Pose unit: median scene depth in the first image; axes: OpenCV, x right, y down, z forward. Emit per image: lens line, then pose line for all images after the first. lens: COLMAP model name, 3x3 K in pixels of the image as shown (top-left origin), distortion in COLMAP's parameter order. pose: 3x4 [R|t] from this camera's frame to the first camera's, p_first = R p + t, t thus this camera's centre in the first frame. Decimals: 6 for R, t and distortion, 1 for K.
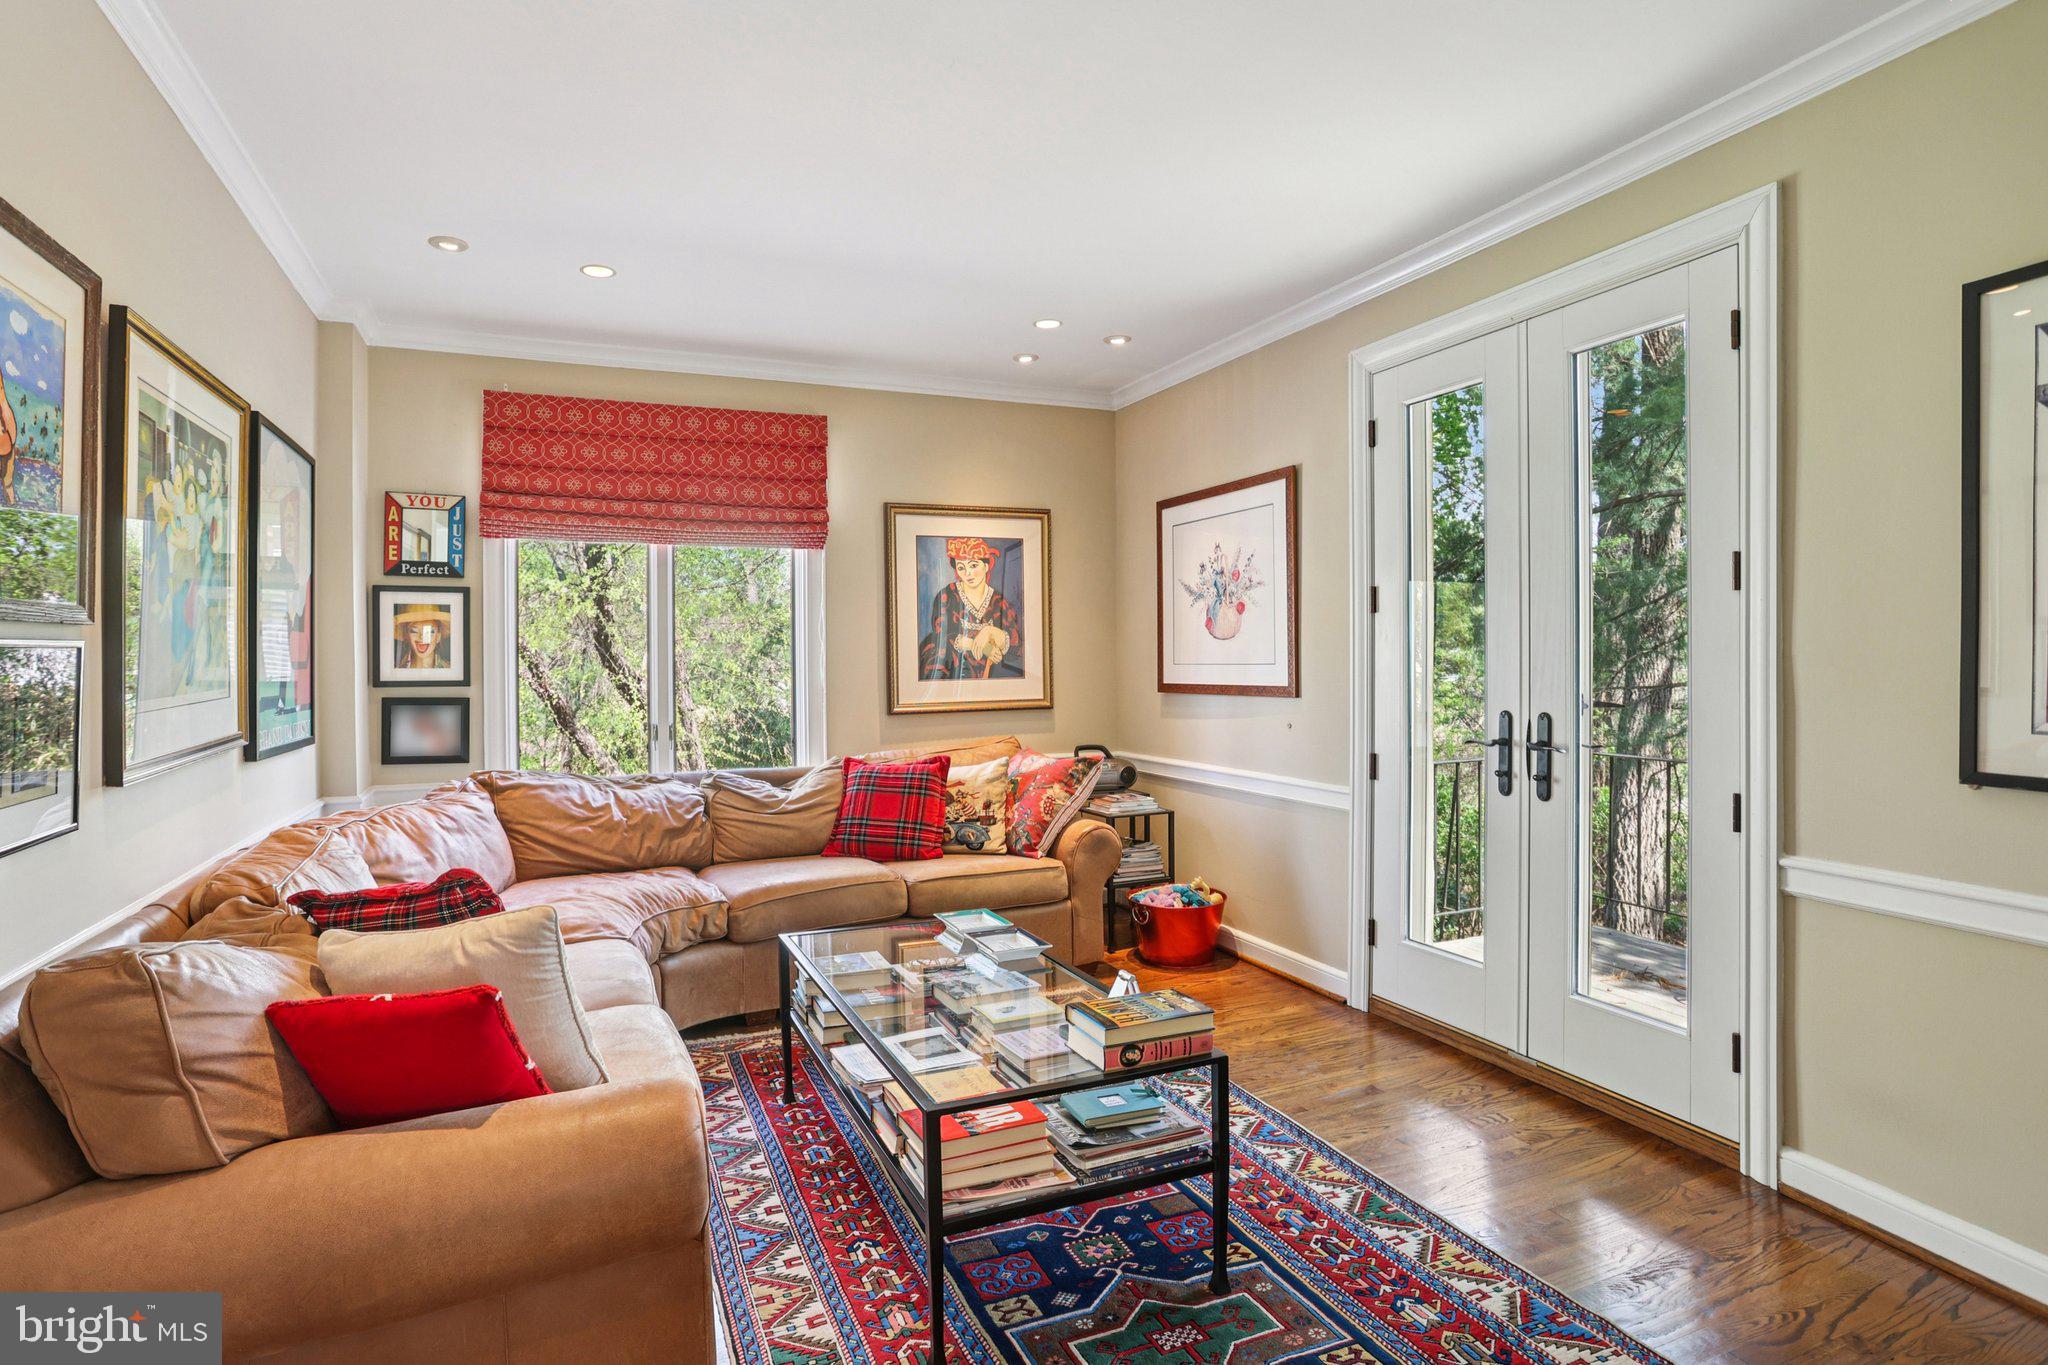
lens RADIAL K [[1016.8, 0, 1004.4], [0, 1016.8, 655.6], [0, 0, 1]] dist [-0.078833, 0.036976]
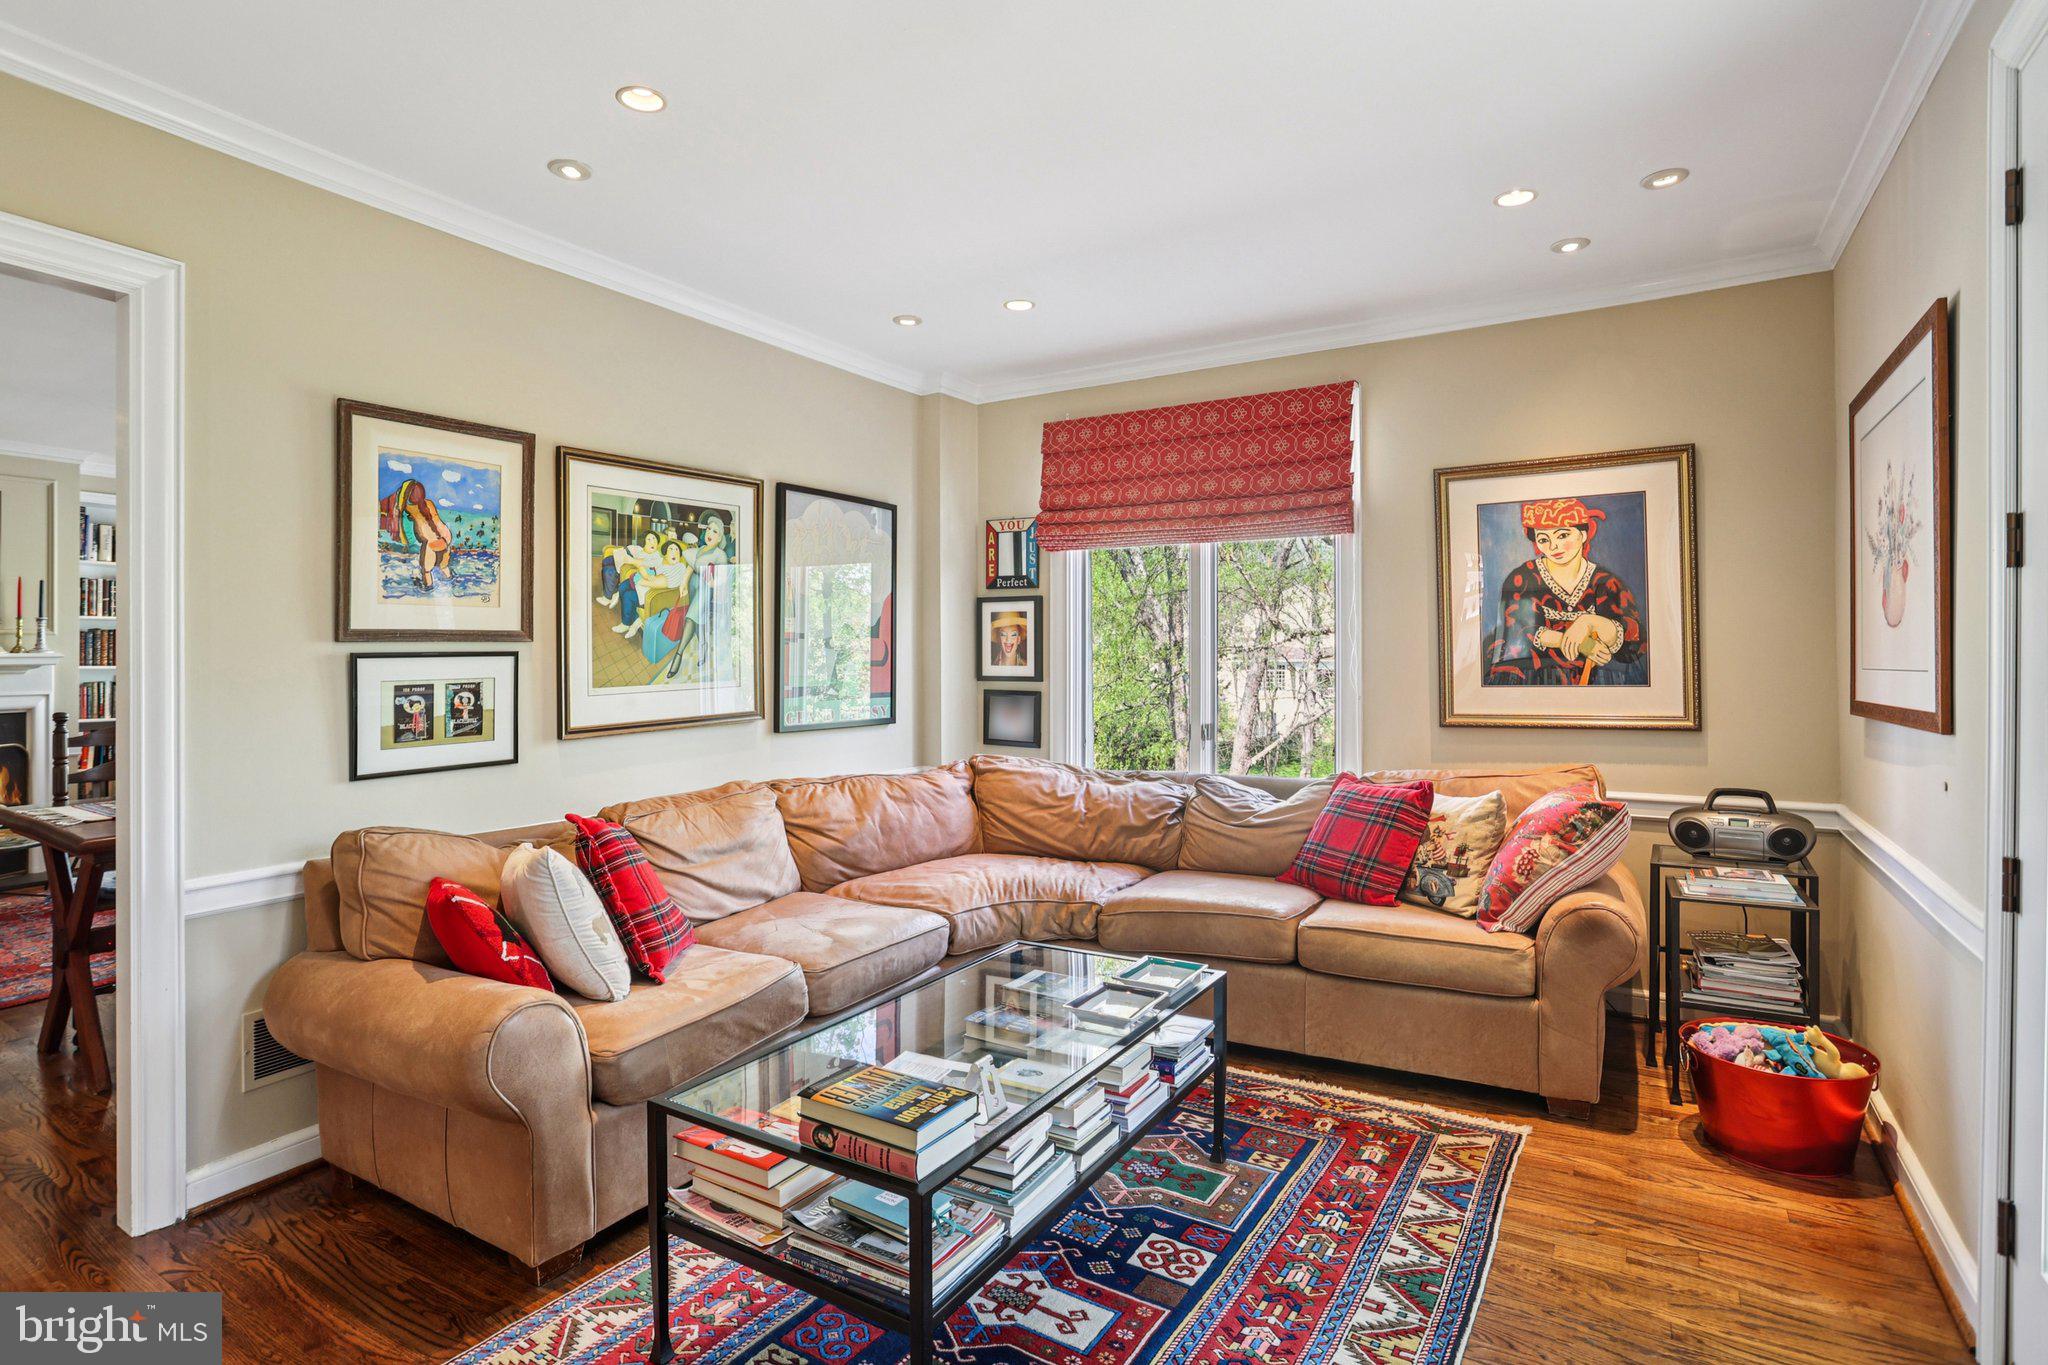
lens RADIAL K [[1019.6, 0, 999.6], [0, 1019.6, 651.6], [0, 0, 1]] dist [-0.072908, 0.037748]
pose [[0.587609, -0.001064, -0.809145, 0.392863], [0.004473, 0.999988, 0.001933, -0.006676], [0.809133, -0.004755, 0.587606, 0.271224]]
